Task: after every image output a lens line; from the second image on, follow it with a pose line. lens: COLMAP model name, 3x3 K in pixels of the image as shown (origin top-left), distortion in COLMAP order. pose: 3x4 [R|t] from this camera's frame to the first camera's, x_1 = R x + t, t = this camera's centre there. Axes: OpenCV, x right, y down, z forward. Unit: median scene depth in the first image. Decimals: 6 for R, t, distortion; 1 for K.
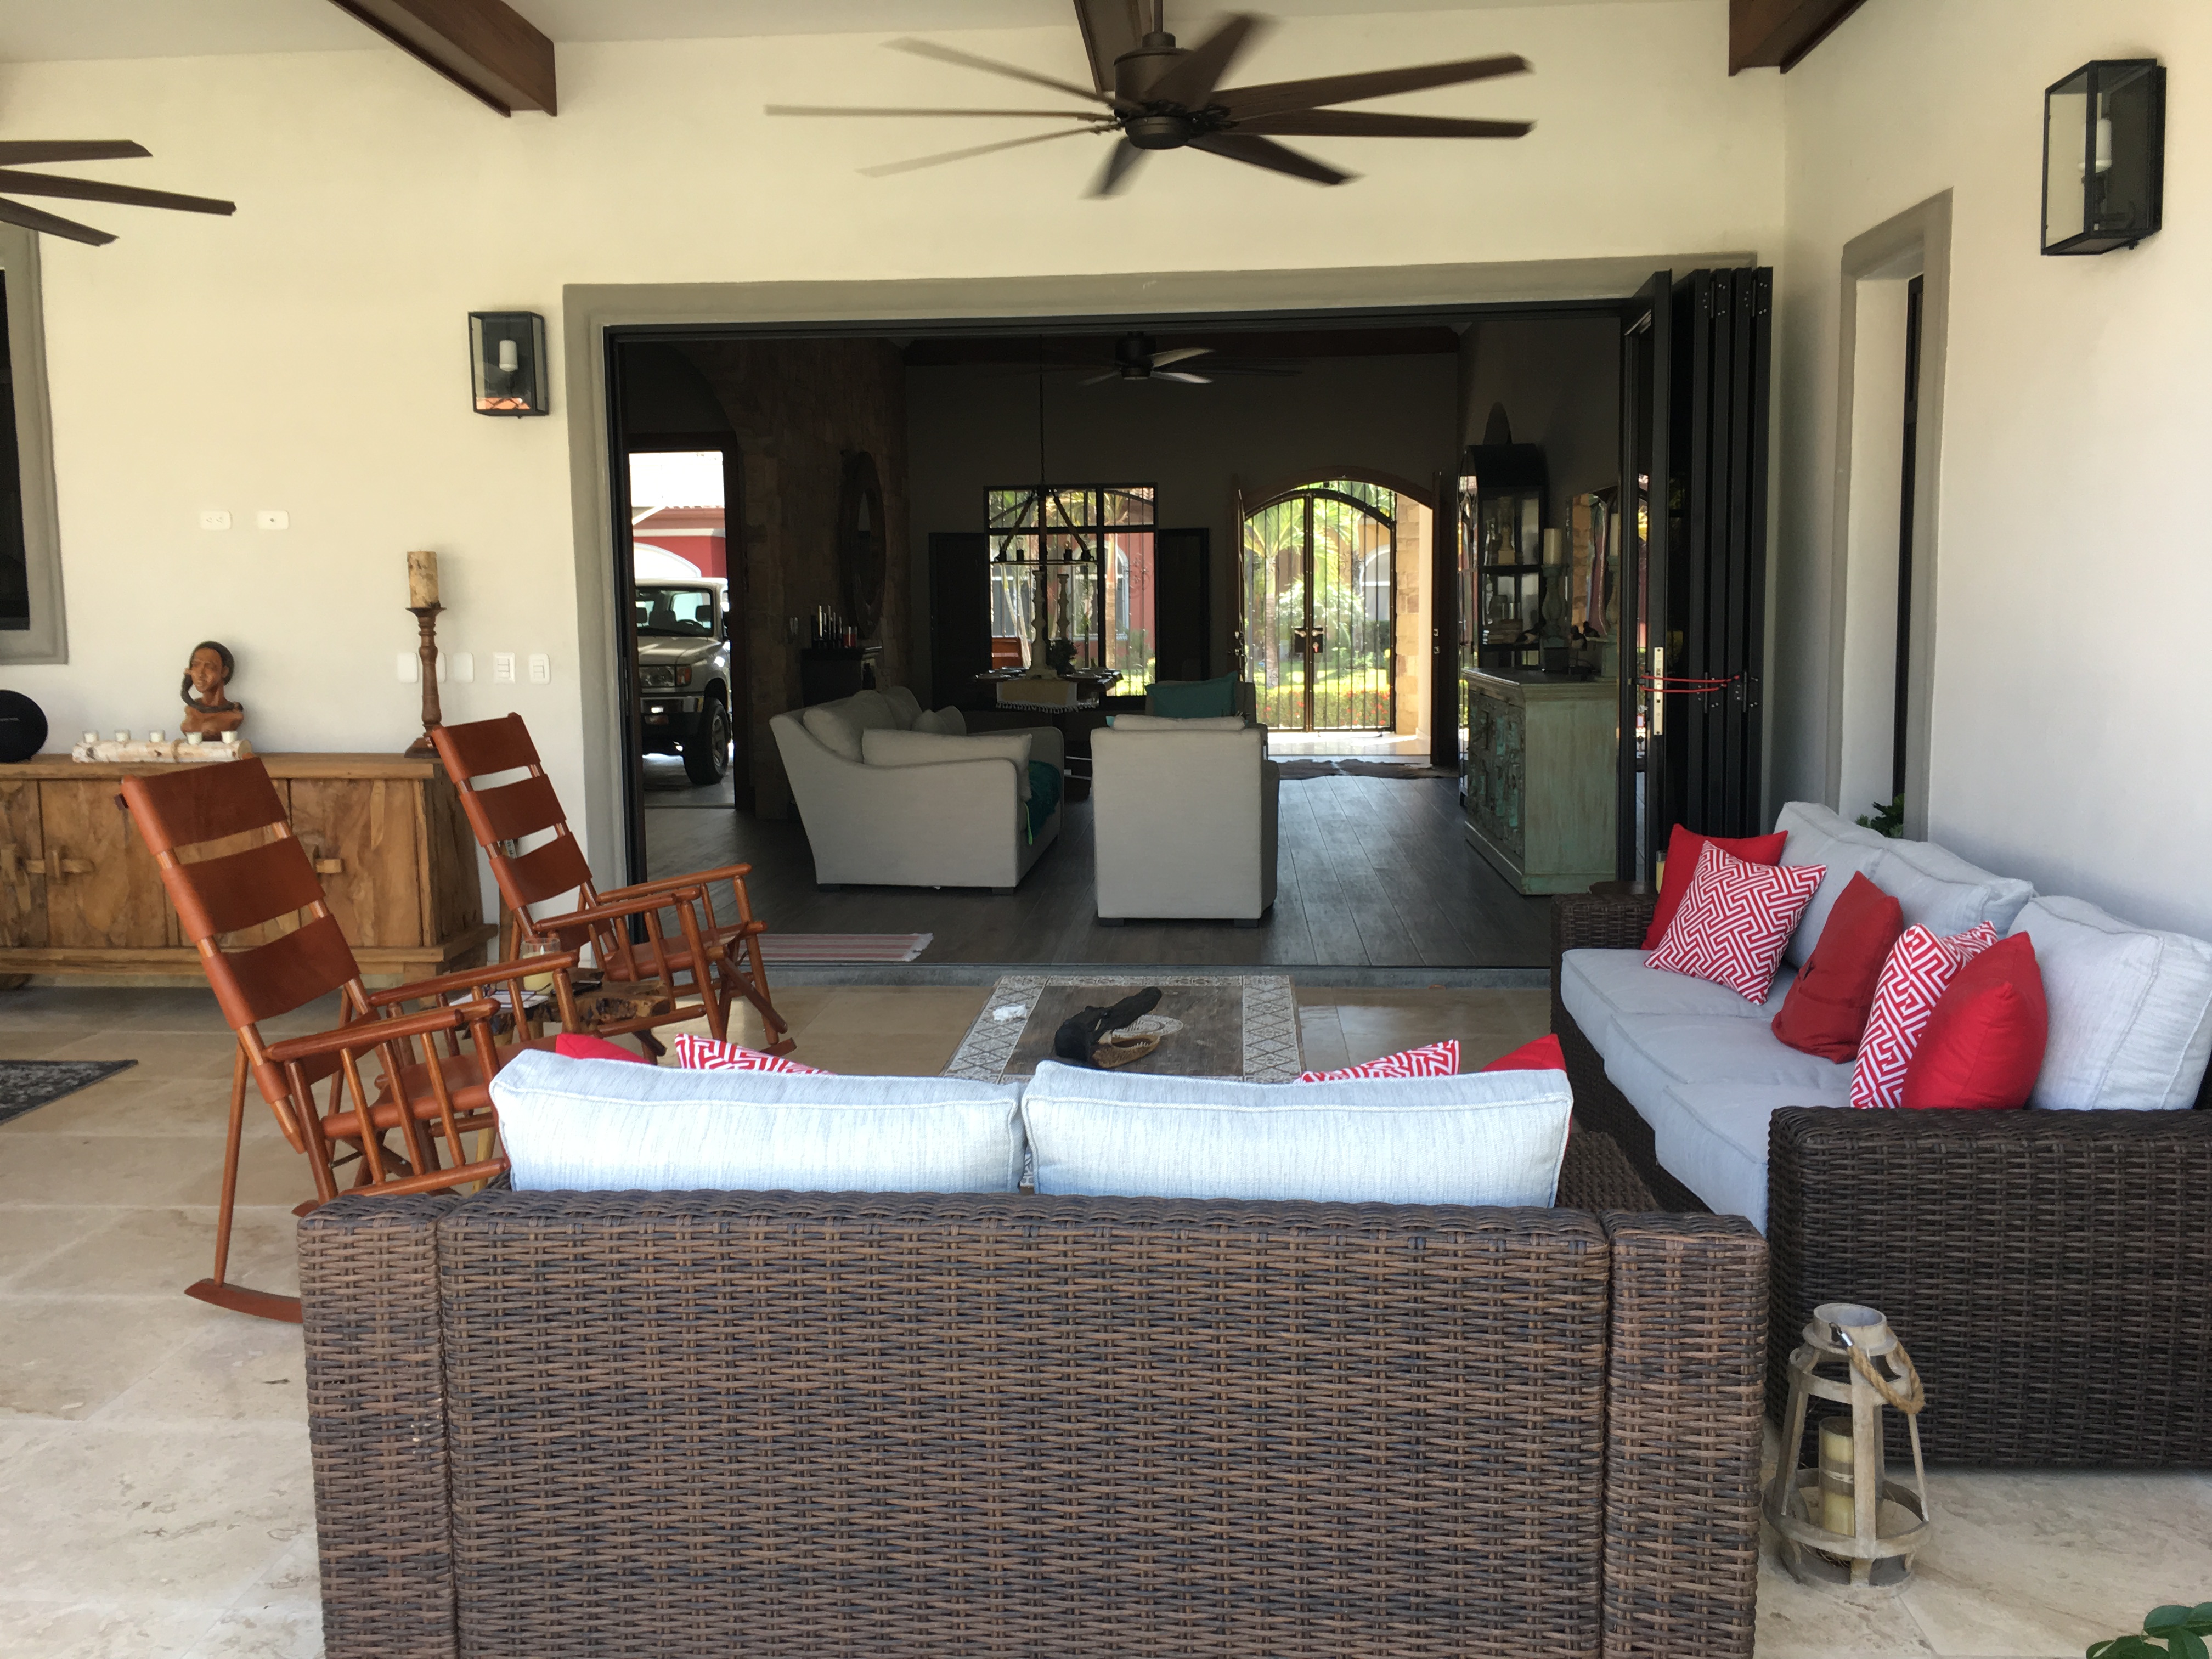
lens RADIAL K [[1898.0, 0, 1102.0], [0, 1898.0, 825.1], [0, 0, 1]] dist [0.064170, -0.002876]
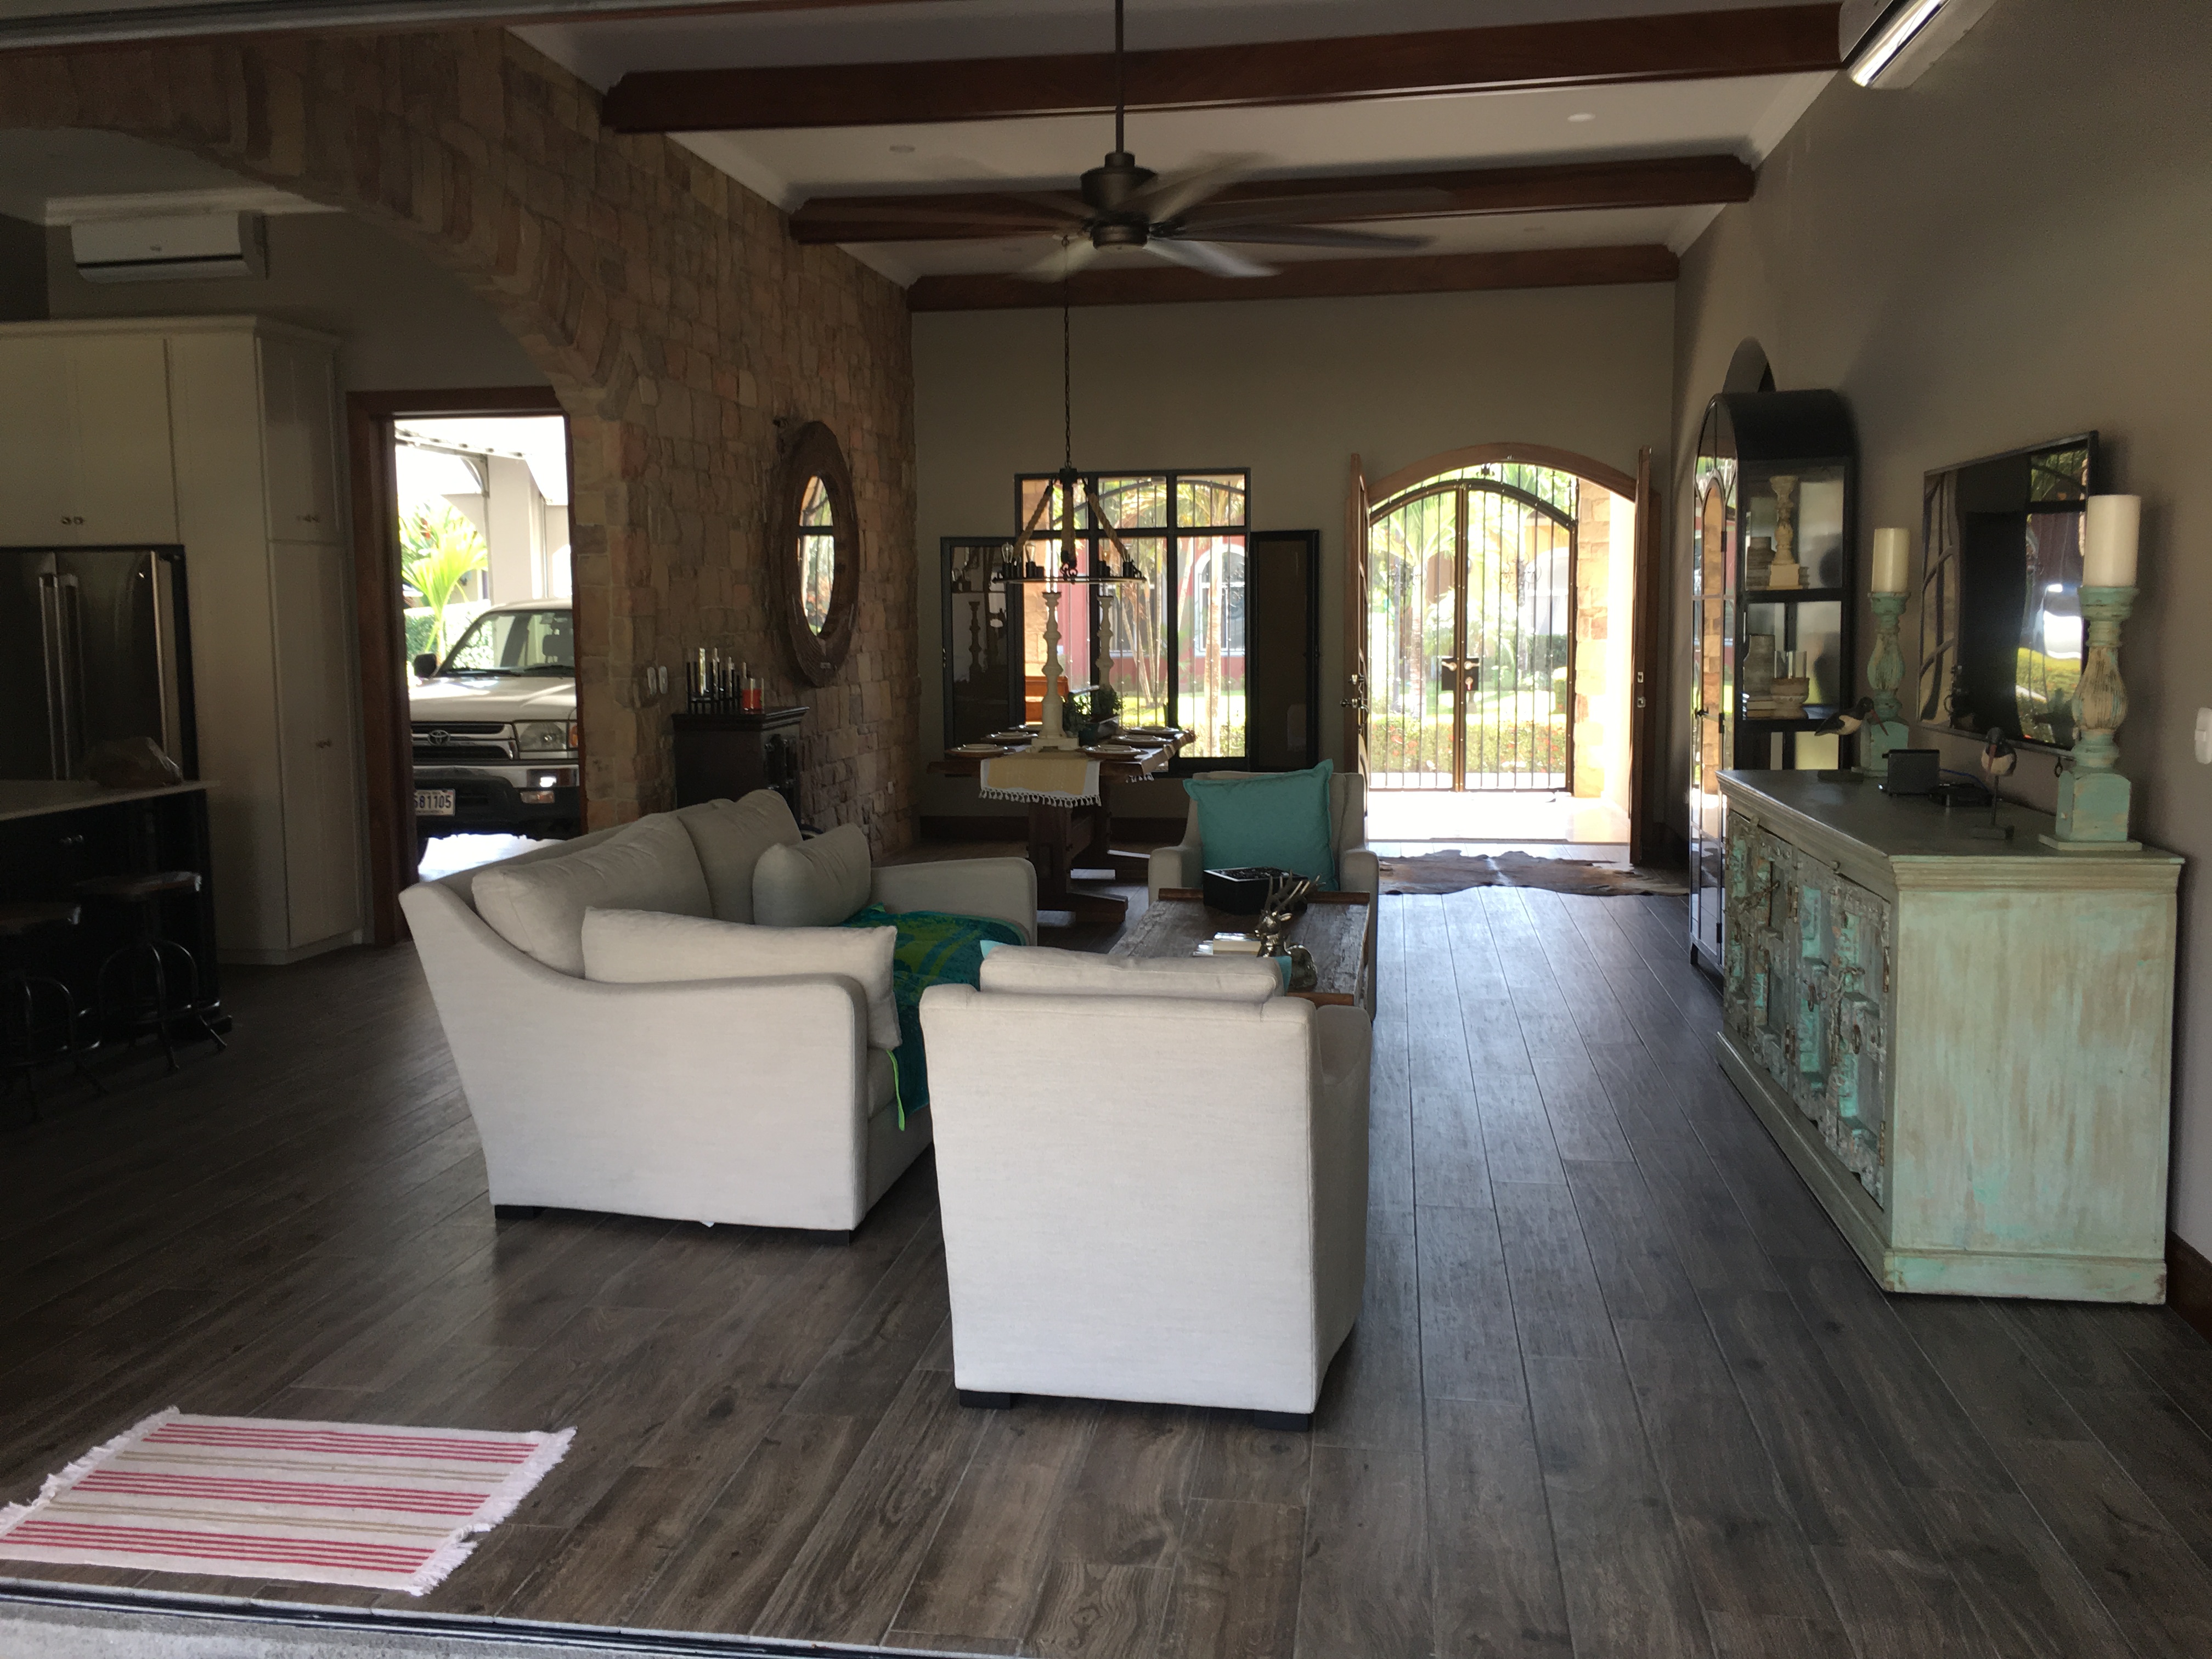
lens RADIAL K [[1898.0, 0, 1108.6], [0, 1898.0, 825.0], [0, 0, 1]] dist [0.064170, -0.002876]
pose [[0.996920, 0.010311, -0.077744, 0.033458], [-0.010424, 0.999945, -0.001048, -0.041582], [0.077729, 0.001855, 0.996973, 0.268087]]
